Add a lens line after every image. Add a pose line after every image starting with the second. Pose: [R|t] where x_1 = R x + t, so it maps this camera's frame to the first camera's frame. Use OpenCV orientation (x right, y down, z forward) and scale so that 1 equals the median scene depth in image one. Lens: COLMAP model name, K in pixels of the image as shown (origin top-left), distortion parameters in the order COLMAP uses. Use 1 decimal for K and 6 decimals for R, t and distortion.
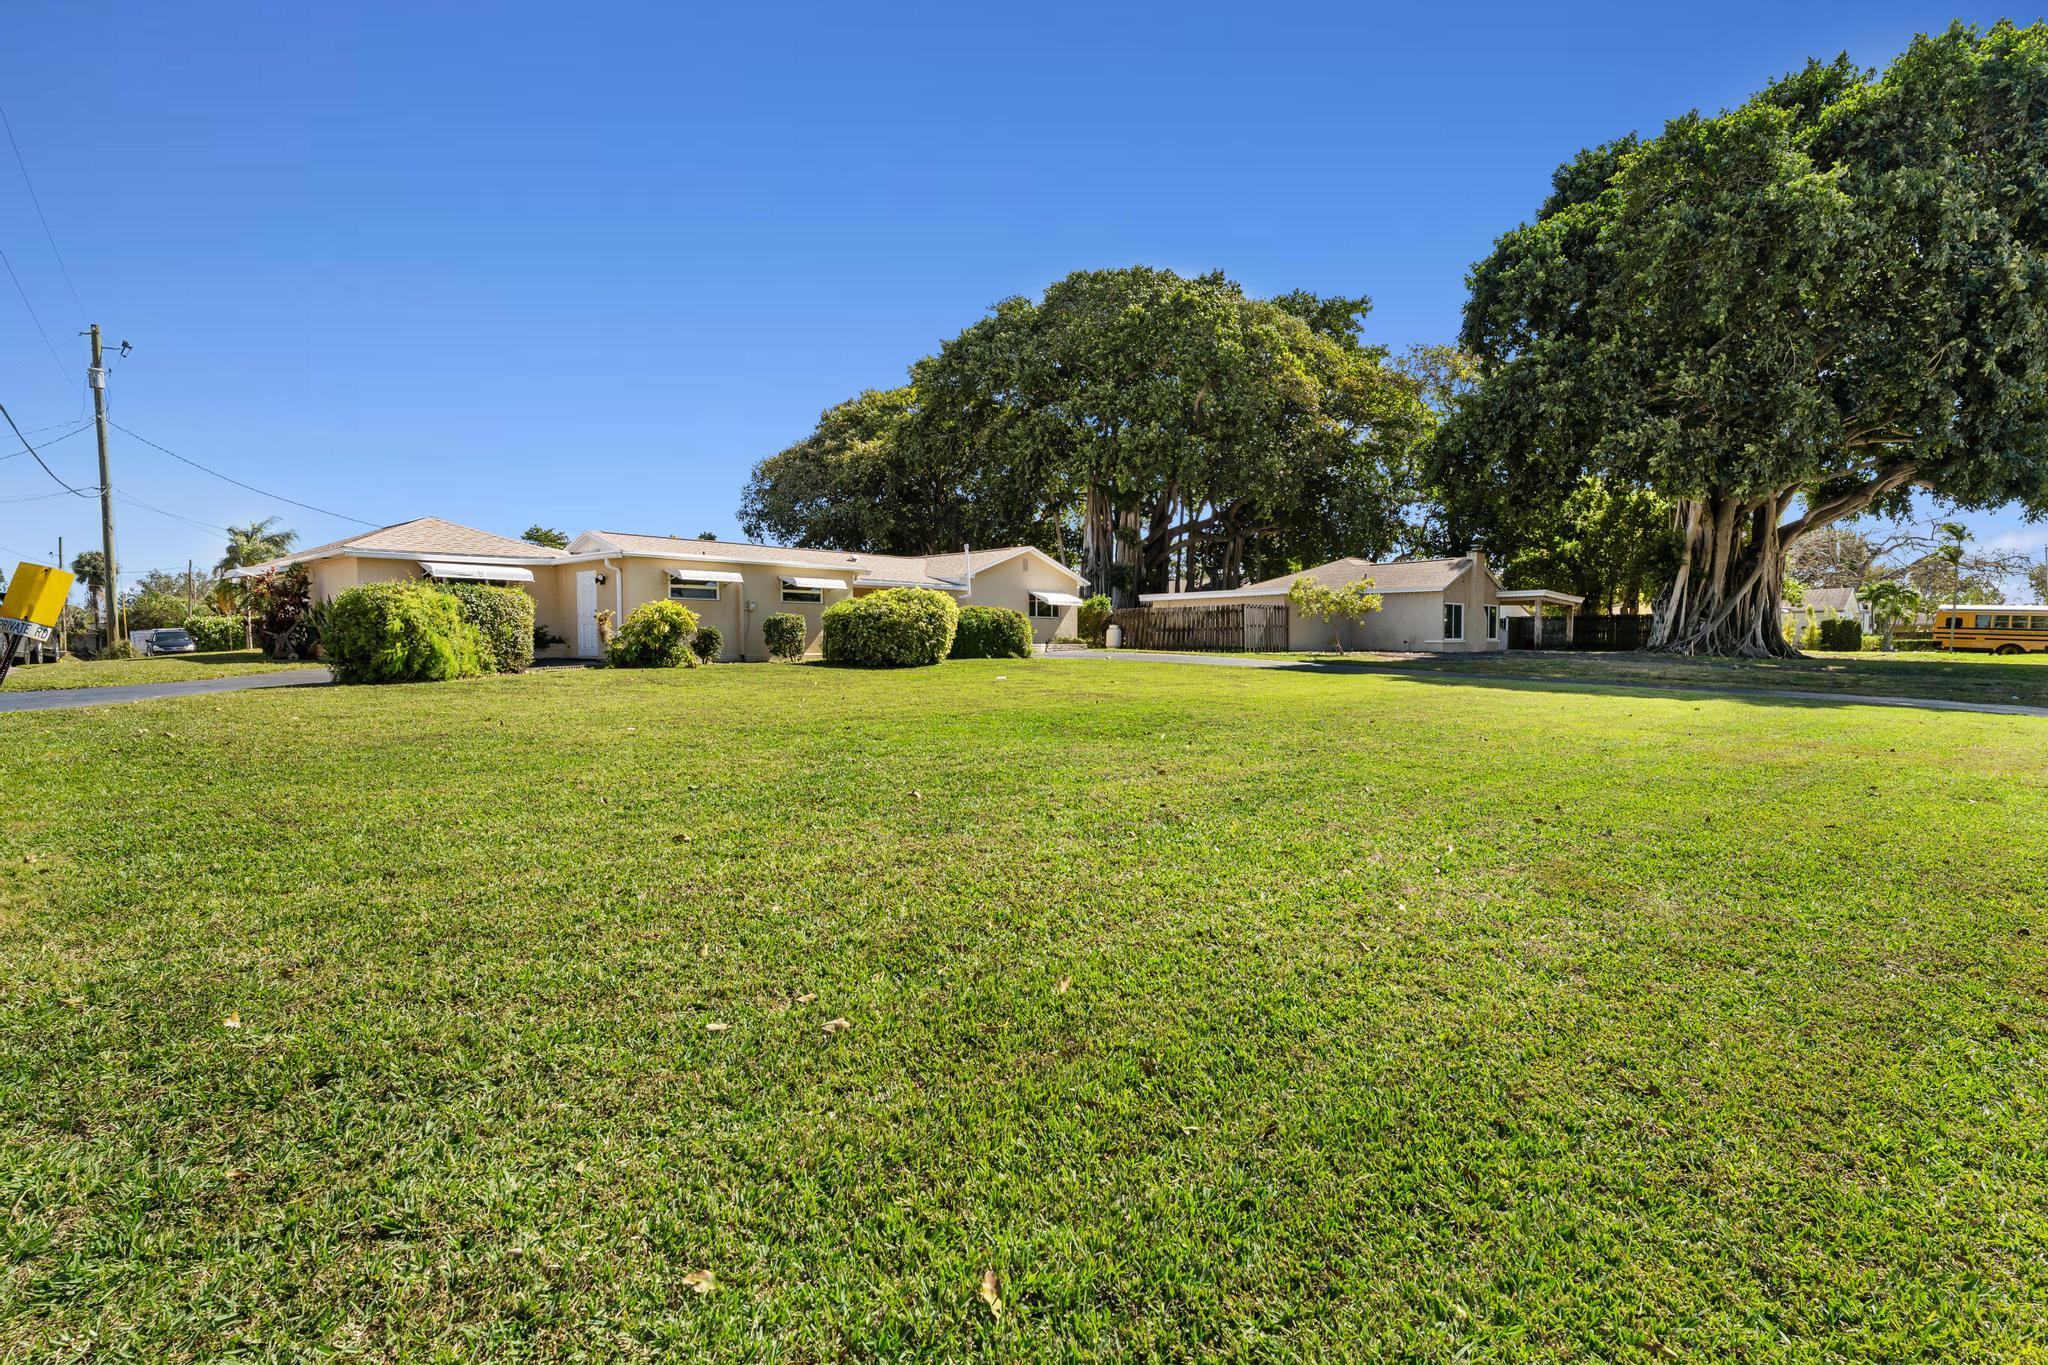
lens RADIAL K [[941.9, 0, 1029.2], [0, 941.9, 689.3], [0, 0, 1]] dist [0.003202, 0.000074]
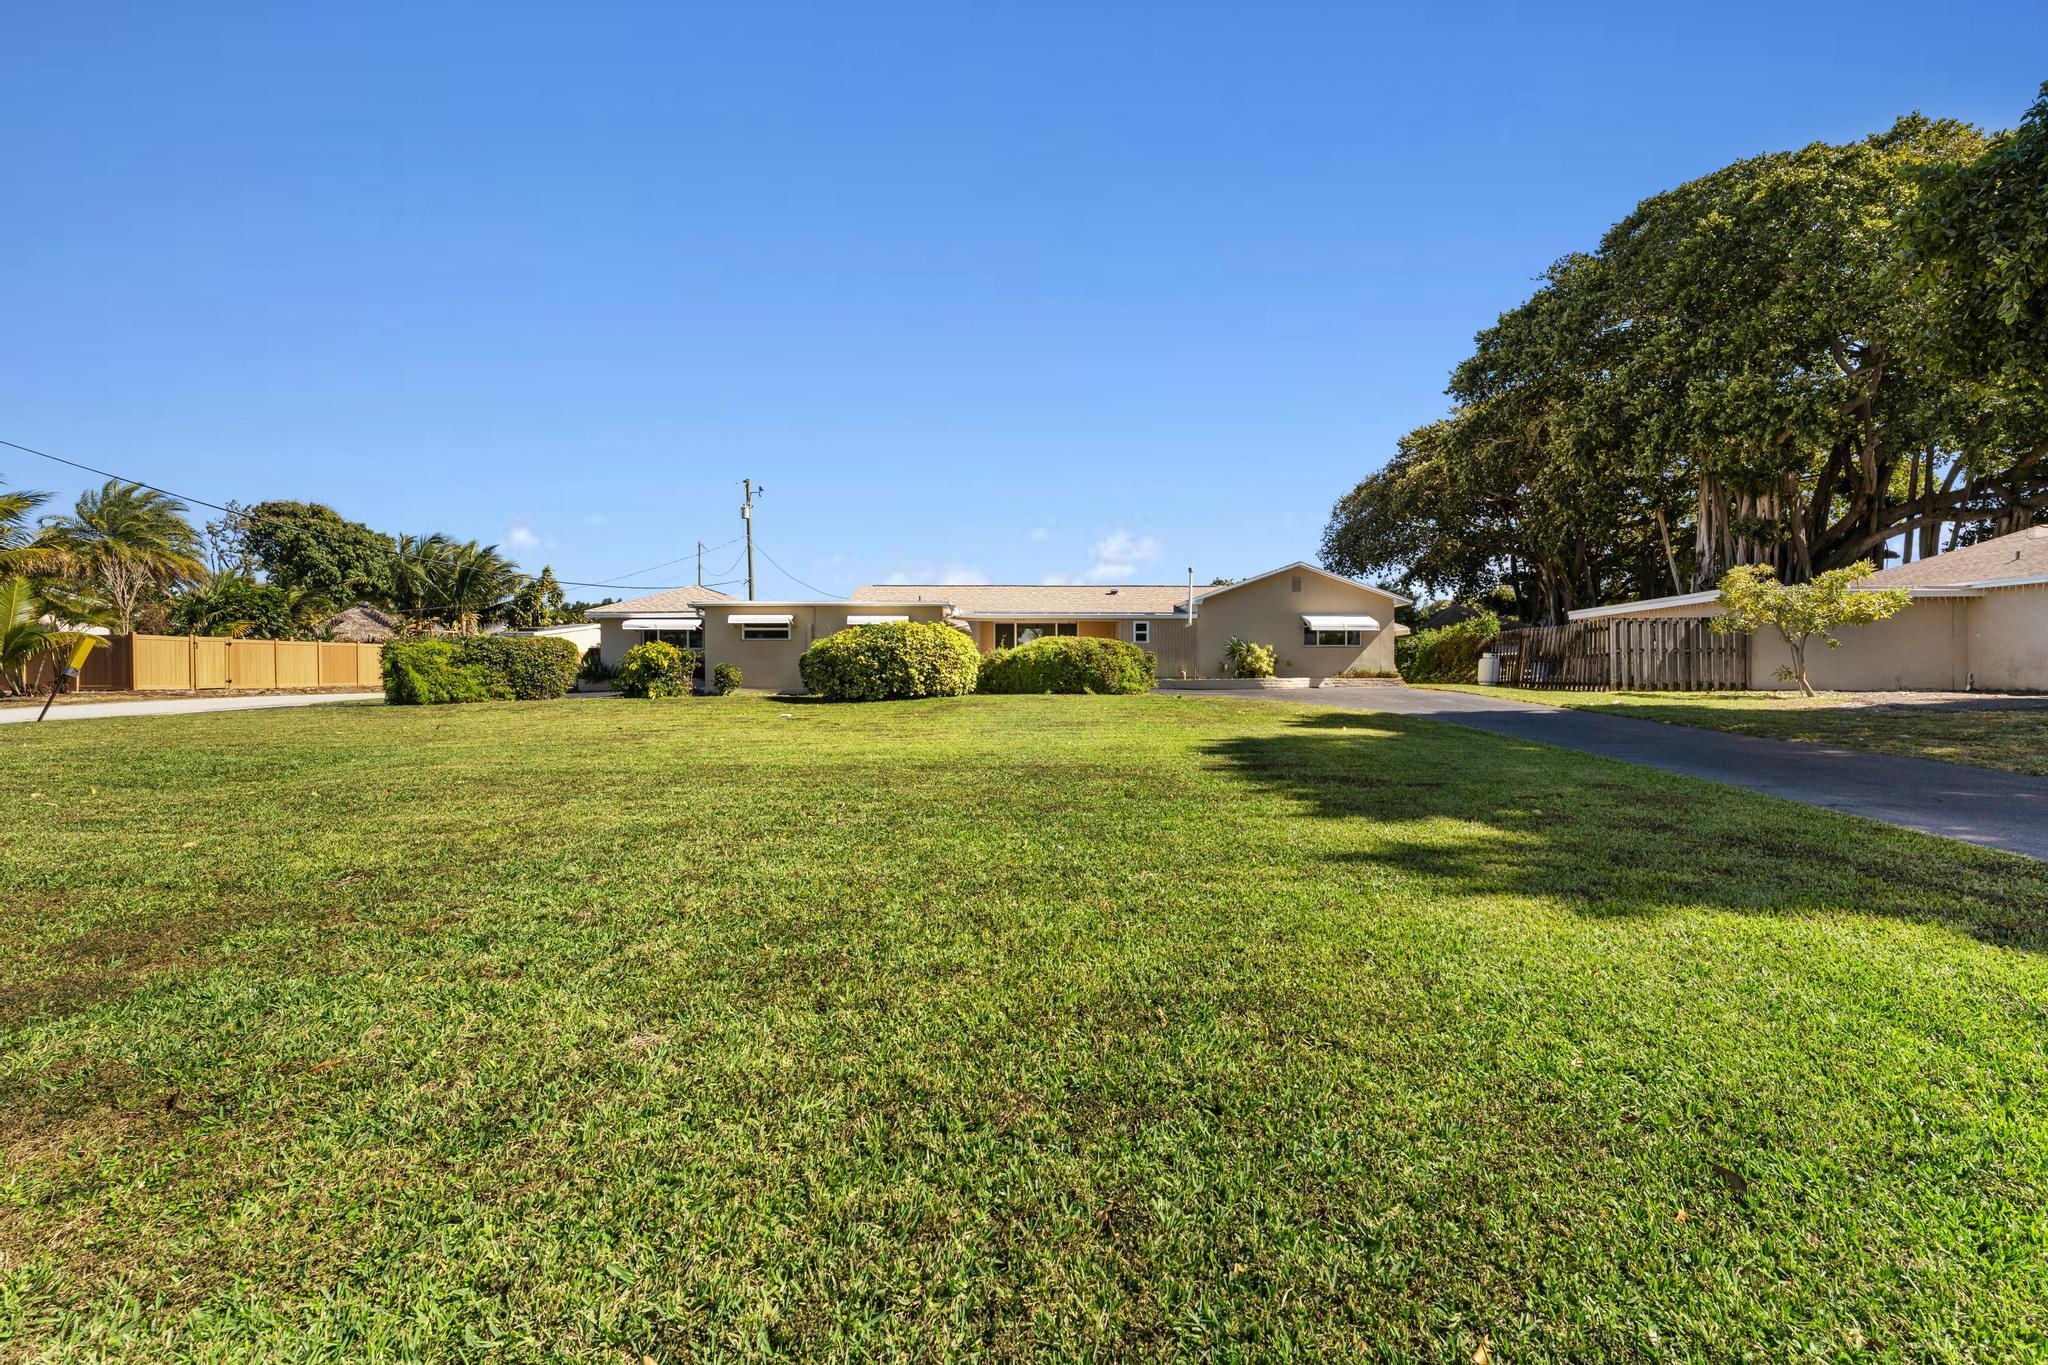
lens RADIAL K [[894.2, 0, 1023.3], [0, 894.2, 668.7], [0, 0, 1]] dist [0.003401, -0.003420]
pose [[0.711409, -0.009340, -0.702716, 0.357238], [-0.033627, 0.998314, -0.047312, -0.010954], [0.701973, 0.057288, 0.709896, 0.252459]]
